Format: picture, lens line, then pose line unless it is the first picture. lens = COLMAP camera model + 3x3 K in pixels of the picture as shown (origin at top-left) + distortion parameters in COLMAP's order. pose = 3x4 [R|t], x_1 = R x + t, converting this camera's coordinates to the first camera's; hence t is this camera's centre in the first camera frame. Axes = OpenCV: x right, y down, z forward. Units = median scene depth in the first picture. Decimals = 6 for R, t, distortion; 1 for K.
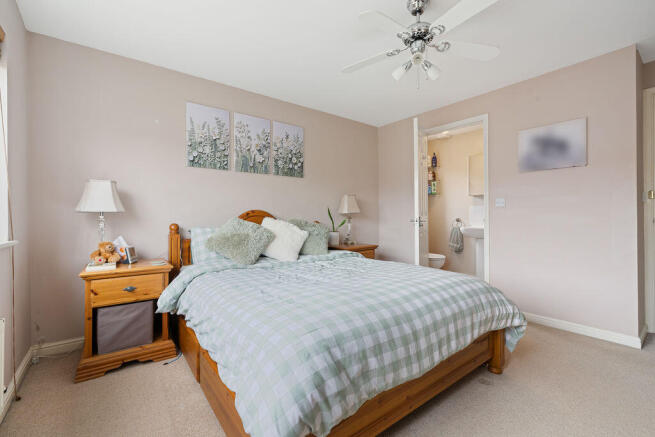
lens RADIAL K [[284.7, 0, 326.1], [0, 284.7, 217.7], [0, 0, 1]] dist [0.001057, 0.000045]
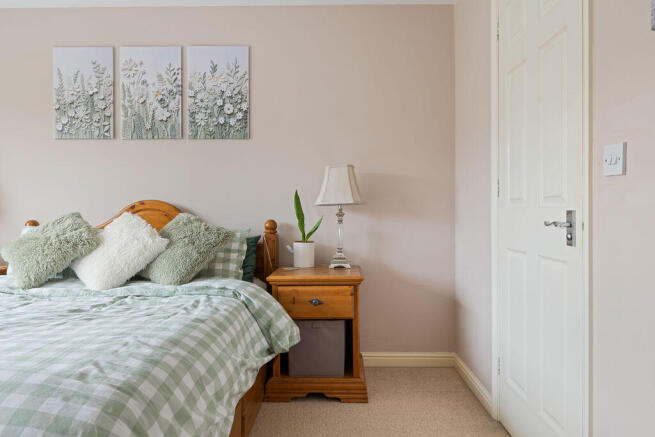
lens RADIAL K [[439.1, 0, 327.5], [0, 439.1, 217.3], [0, 0, 1]] dist [0.004154, 0.001954]
pose [[0.786571, 0.009187, -0.617431, 0.624739], [-0.000578, 0.999900, 0.014141, -0.003692], [0.617499, -0.010766, 0.786498, 0.490272]]
